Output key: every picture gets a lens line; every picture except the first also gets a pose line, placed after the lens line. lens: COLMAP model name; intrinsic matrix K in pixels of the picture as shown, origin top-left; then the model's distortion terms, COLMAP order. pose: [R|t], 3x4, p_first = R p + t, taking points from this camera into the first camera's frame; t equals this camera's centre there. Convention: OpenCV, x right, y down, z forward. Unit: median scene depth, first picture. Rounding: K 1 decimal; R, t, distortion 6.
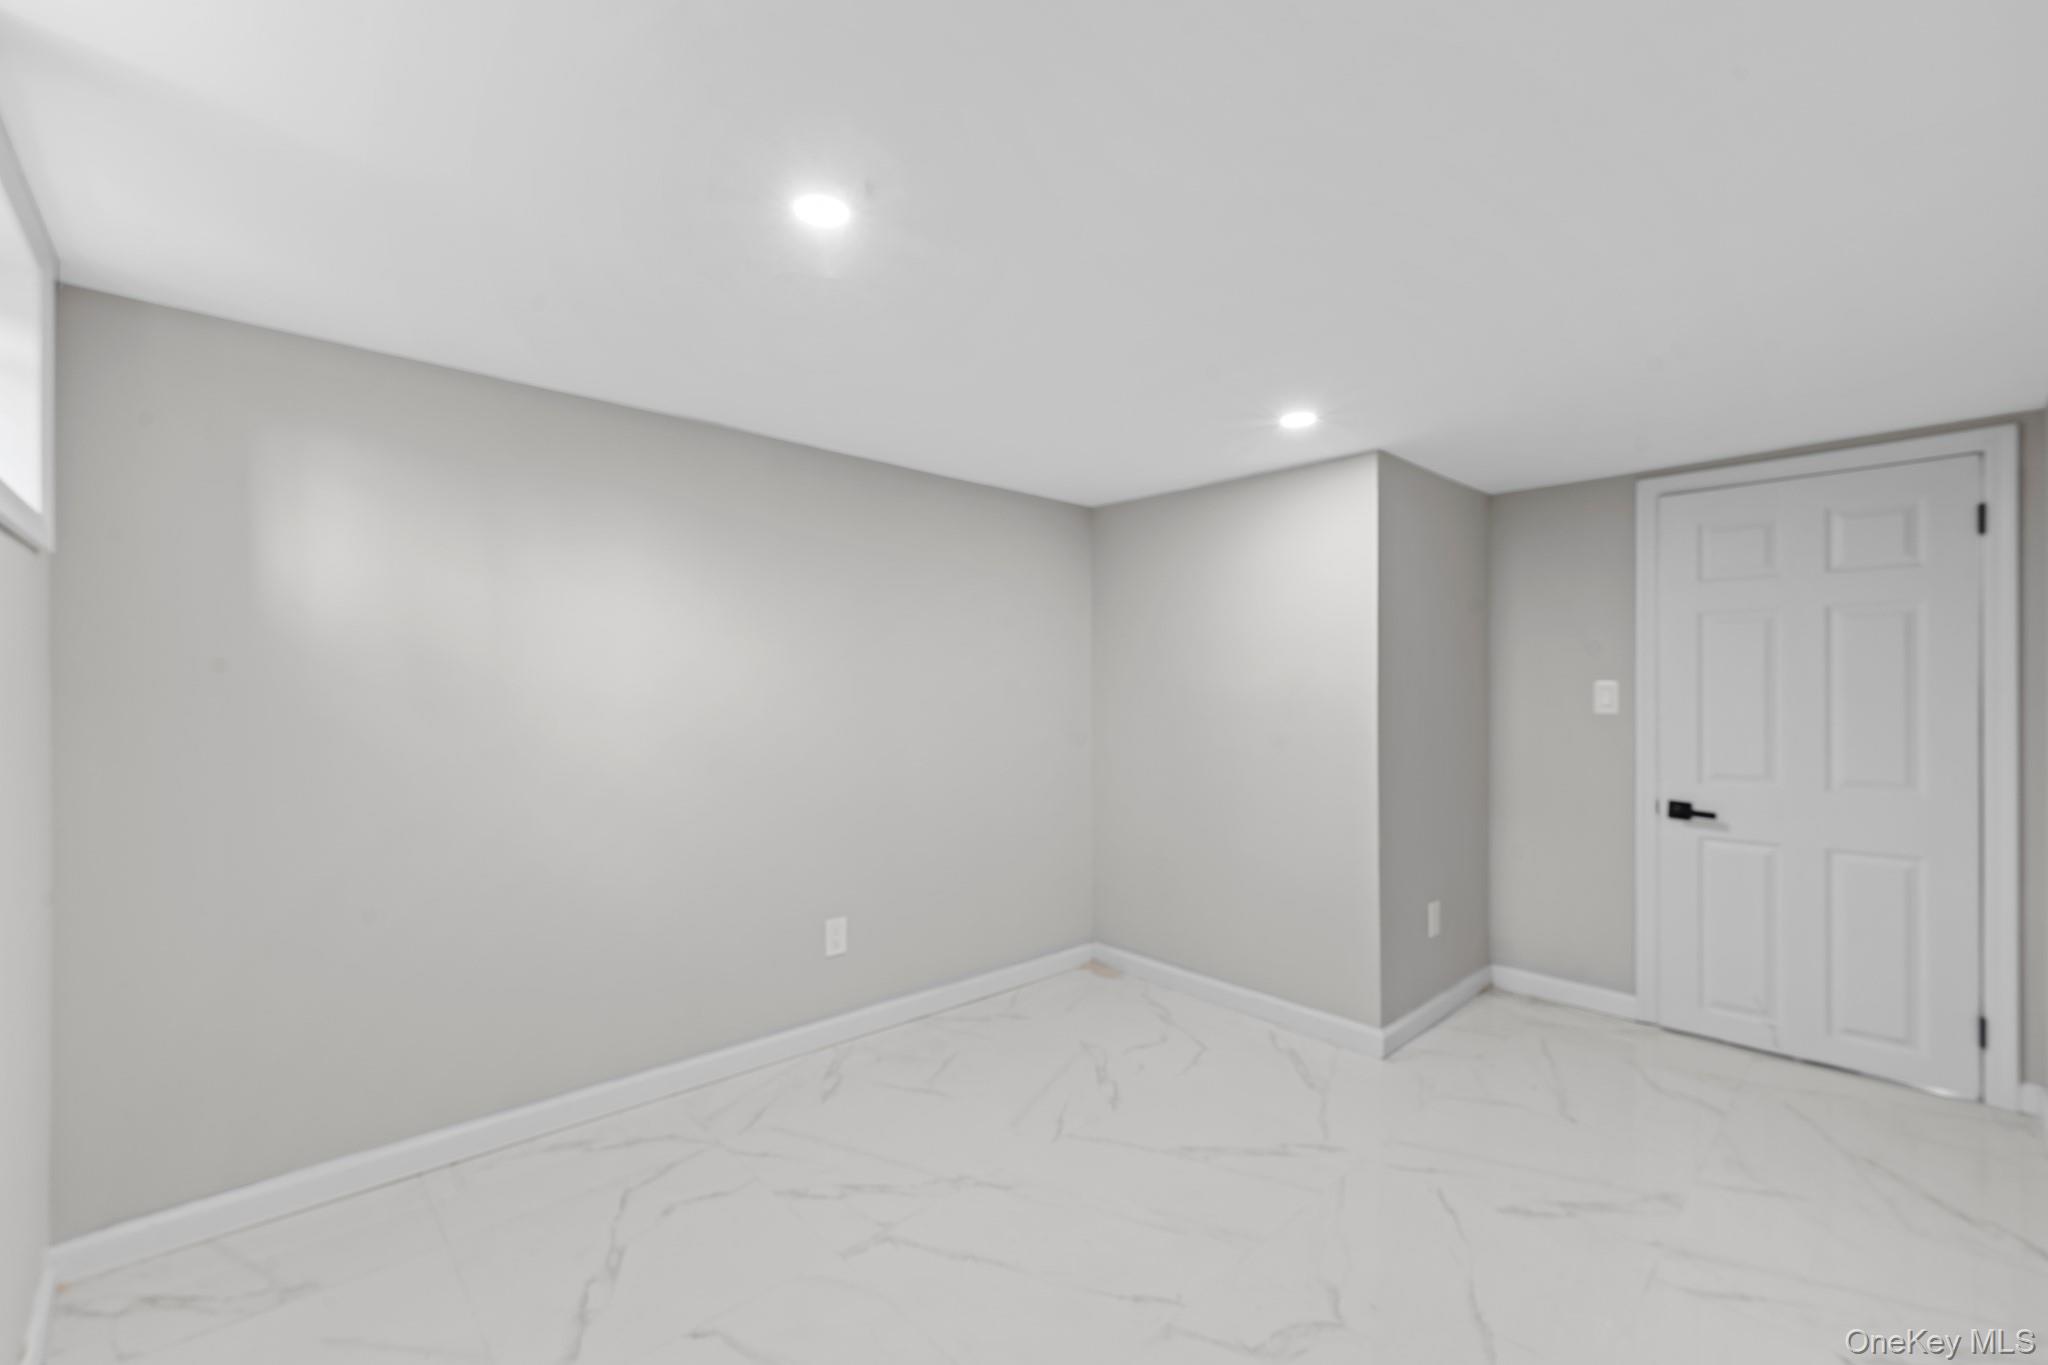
lens RADIAL K [[843.4, 0, 1027.7], [0, 843.4, 683.7], [0, 0, 1]] dist [-0.001466, -0.000232]
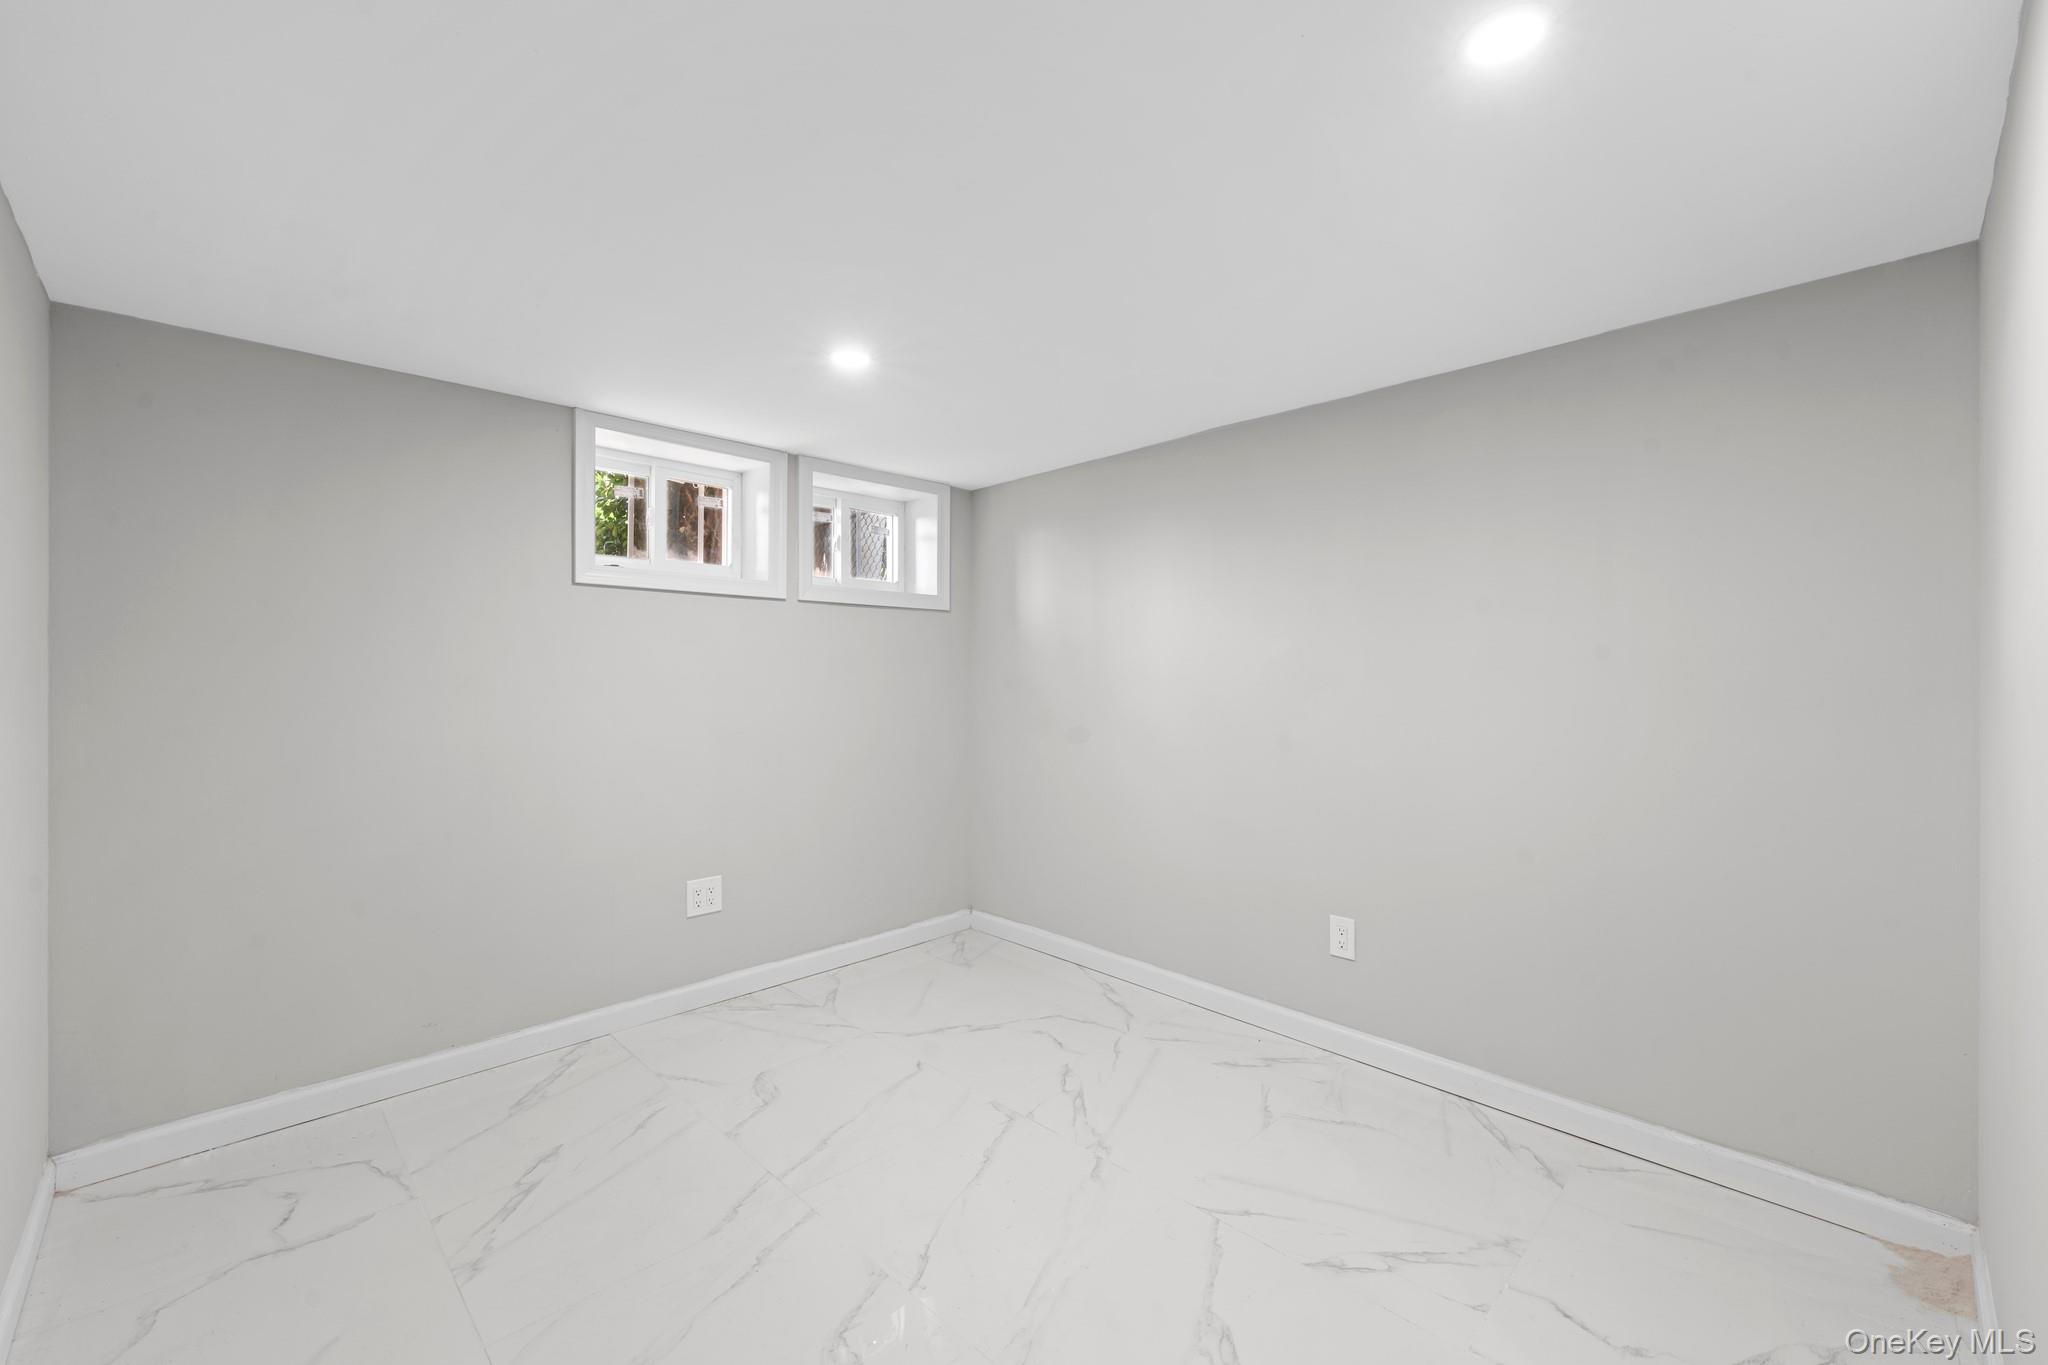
lens RADIAL K [[843.4, 0, 1028.8], [0, 843.4, 677.7], [0, 0, 1]] dist [-0.001466, -0.000232]
pose [[0.033066, 0.006348, -0.999433, 0.712585], [-0.000150, 0.999980, 0.006346, 0.017497], [0.999453, -0.000060, 0.033066, 0.682226]]
